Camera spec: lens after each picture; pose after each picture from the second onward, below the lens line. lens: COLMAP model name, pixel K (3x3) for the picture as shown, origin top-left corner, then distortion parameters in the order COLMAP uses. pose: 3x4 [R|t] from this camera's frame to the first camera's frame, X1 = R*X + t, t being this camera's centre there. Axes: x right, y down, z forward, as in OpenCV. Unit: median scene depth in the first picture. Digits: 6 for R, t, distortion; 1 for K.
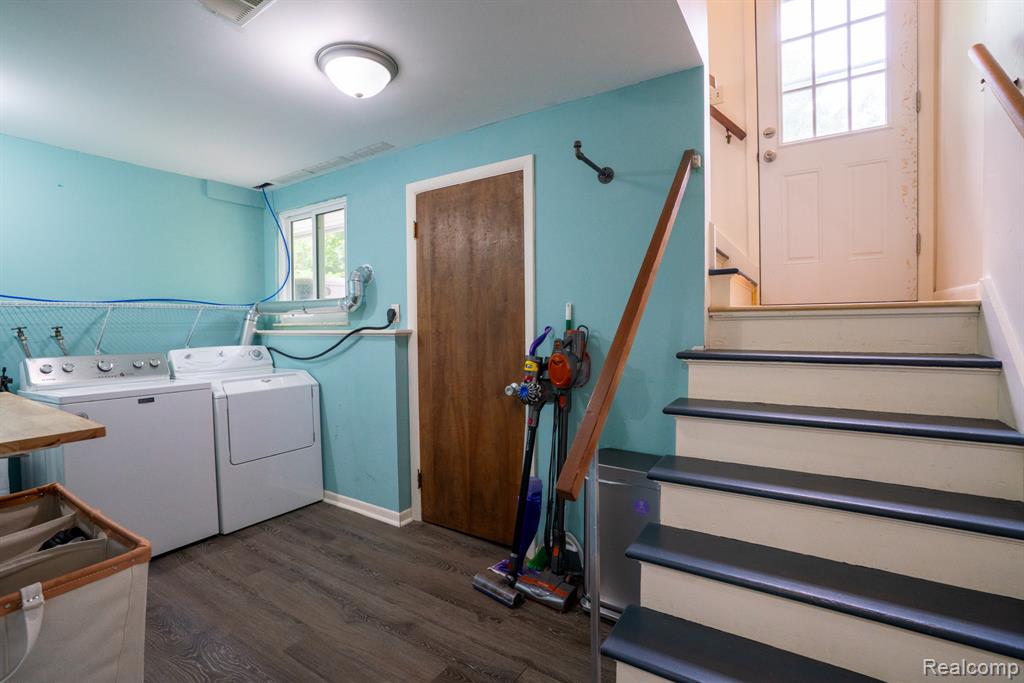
lens RADIAL K [[467.5, 0, 508.7], [0, 467.5, 340.9], [0, 0, 1]] dist [-0.070185, 0.026242]
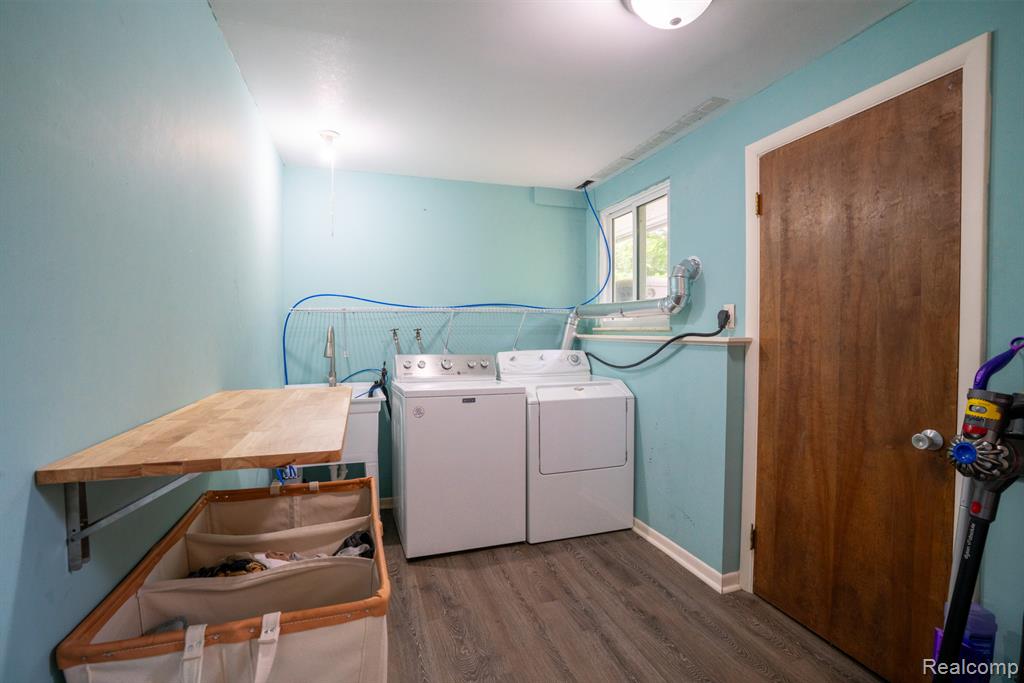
lens RADIAL K [[467.5, 0, 508.7], [0, 467.5, 340.9], [0, 0, 1]] dist [-0.070185, 0.026242]
pose [[0.771668, 0.024140, -0.635567, -0.039678], [-0.030409, 0.999537, 0.001042, -0.007780], [0.635298, 0.018523, 0.772045, 0.183244]]
